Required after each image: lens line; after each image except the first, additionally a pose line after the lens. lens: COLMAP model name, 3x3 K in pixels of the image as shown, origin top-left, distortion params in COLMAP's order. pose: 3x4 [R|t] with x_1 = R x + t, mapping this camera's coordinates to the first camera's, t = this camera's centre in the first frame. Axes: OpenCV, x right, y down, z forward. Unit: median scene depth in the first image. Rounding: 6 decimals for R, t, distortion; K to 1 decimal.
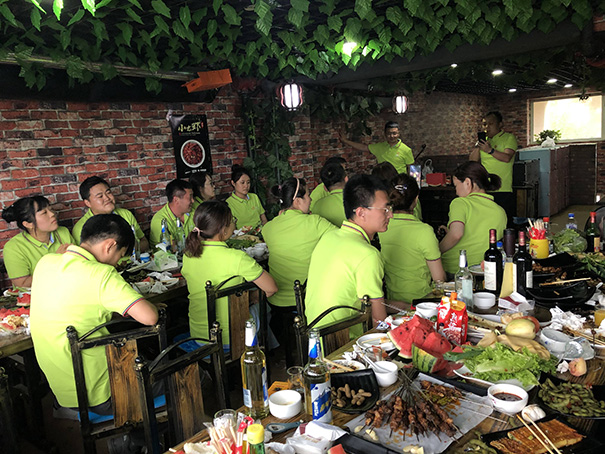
lens RADIAL K [[482.4, 0, 302.5], [0, 482.4, 227.0], [0, 0, 1]] dist [-0.002510, 0.012647]
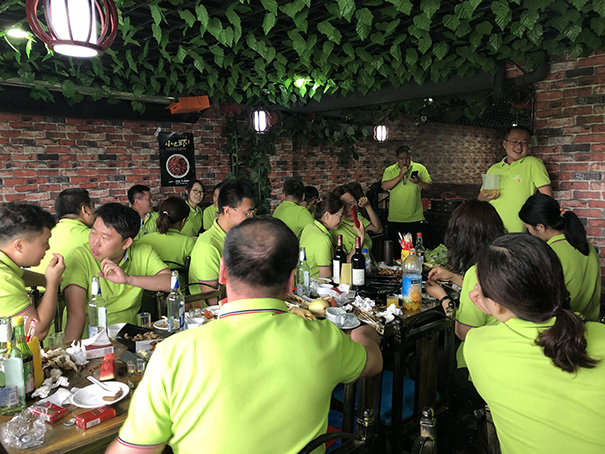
lens RADIAL K [[472.4, 0, 302.5], [0, 472.4, 227.0], [0, 0, 1]] dist [0.002384, -0.002331]
pose [[0.994280, 0.066217, -0.083796, 0.183915], [-0.069614, 0.996839, -0.038283, 0.017613], [0.080996, 0.043898, 0.995747, -0.105638]]
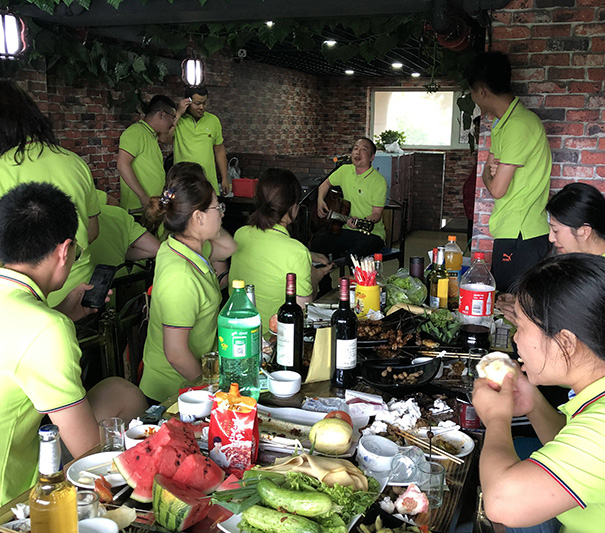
lens RADIAL K [[677.6, 0, 302.5], [0, 677.6, 266.5], [0, 0, 1]] dist [0.106722, -0.262870]
pose [[0.940606, 0.018913, 0.338972, 0.040375], [-0.027836, 0.999382, 0.021482, -0.011511], [-0.338356, -0.029642, 0.940551, 0.064523]]
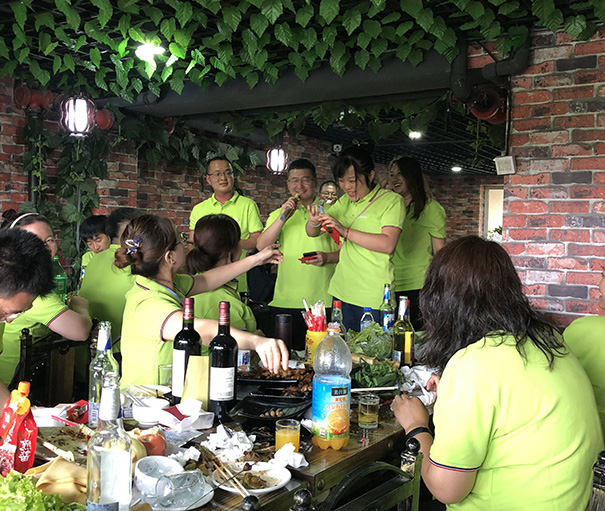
lens RADIAL K [[637.8, 0, 302.5], [0, 637.8, 255.5], [0, 0, 1]] dist [0.092893, -0.271519]
pose [[0.988856, 0.095290, 0.114387, 0.203427], [-0.080061, 0.988137, -0.131057, 0.021819], [-0.125518, 0.120439, 0.984754, 0.072378]]
